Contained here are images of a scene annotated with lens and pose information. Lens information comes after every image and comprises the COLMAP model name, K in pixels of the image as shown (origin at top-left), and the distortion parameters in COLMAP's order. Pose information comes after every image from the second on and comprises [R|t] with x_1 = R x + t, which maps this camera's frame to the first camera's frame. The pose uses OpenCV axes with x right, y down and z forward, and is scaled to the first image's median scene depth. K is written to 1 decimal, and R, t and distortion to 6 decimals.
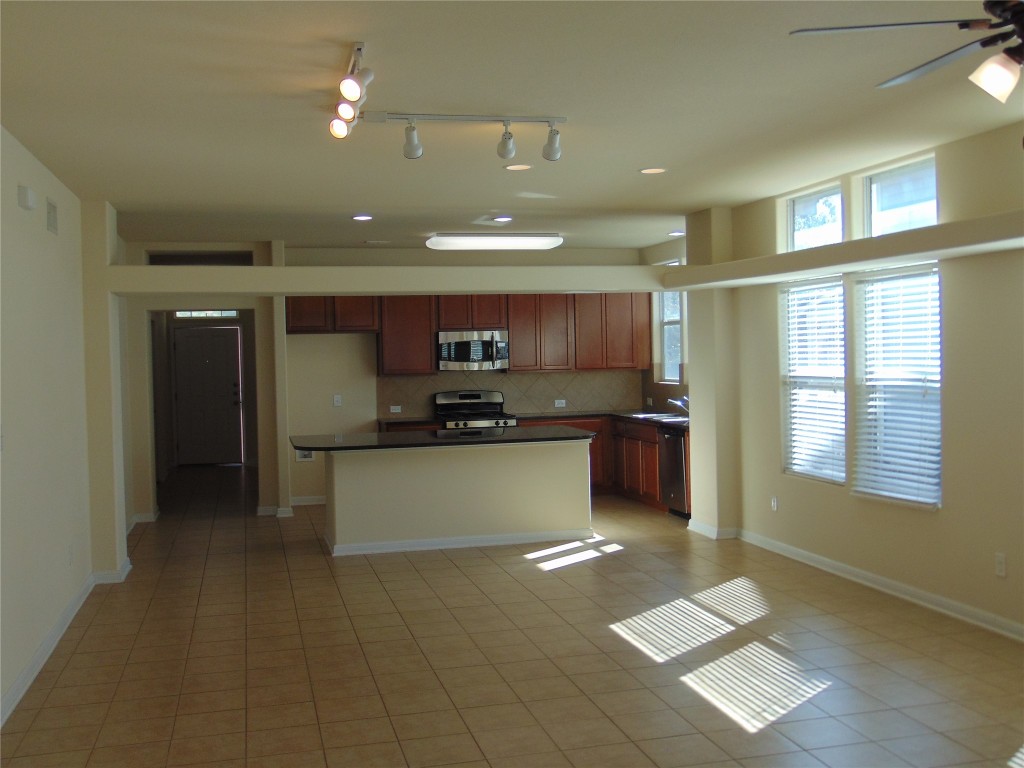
lens RADIAL K [[1042.8, 0, 512.0], [0, 1042.8, 384.0], [0, 0, 1]] dist [-0.000387, -0.000151]
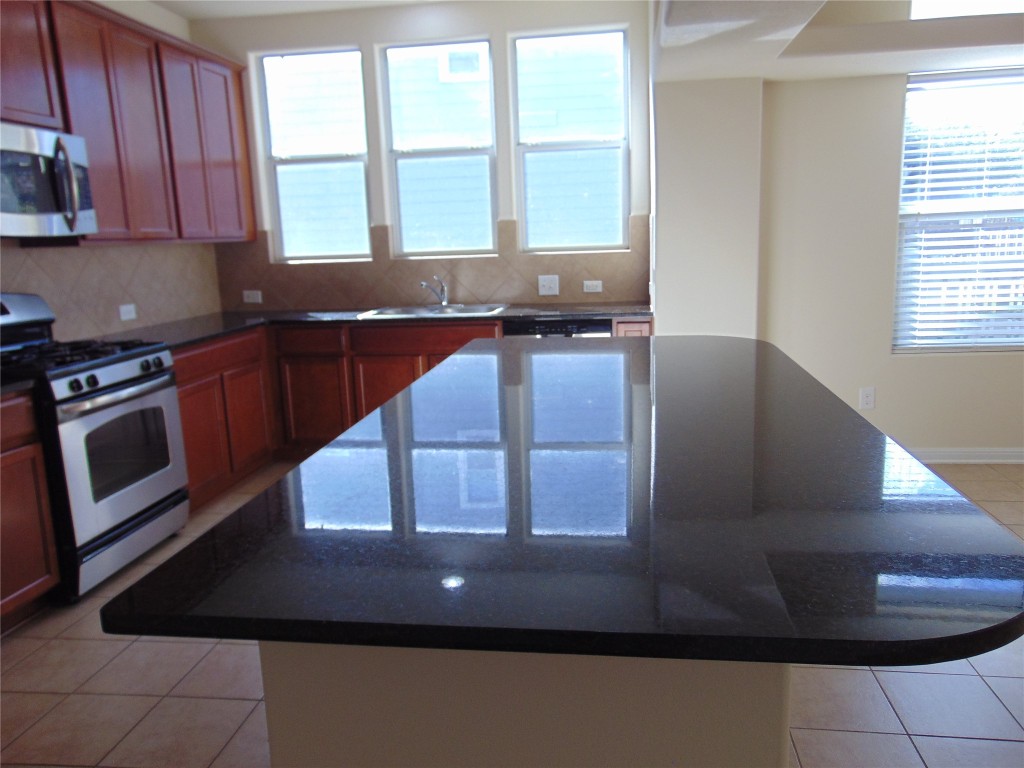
lens RADIAL K [[762.4, 0, 512.0], [0, 762.4, 384.0], [0, 0, 1]] dist [-0.027693, -0.001571]
pose [[0.382362, -0.170432, 0.908159, -0.224232], [0.058131, 0.985332, 0.160440, 0.005595], [-0.922182, -0.008554, 0.386661, 0.738778]]
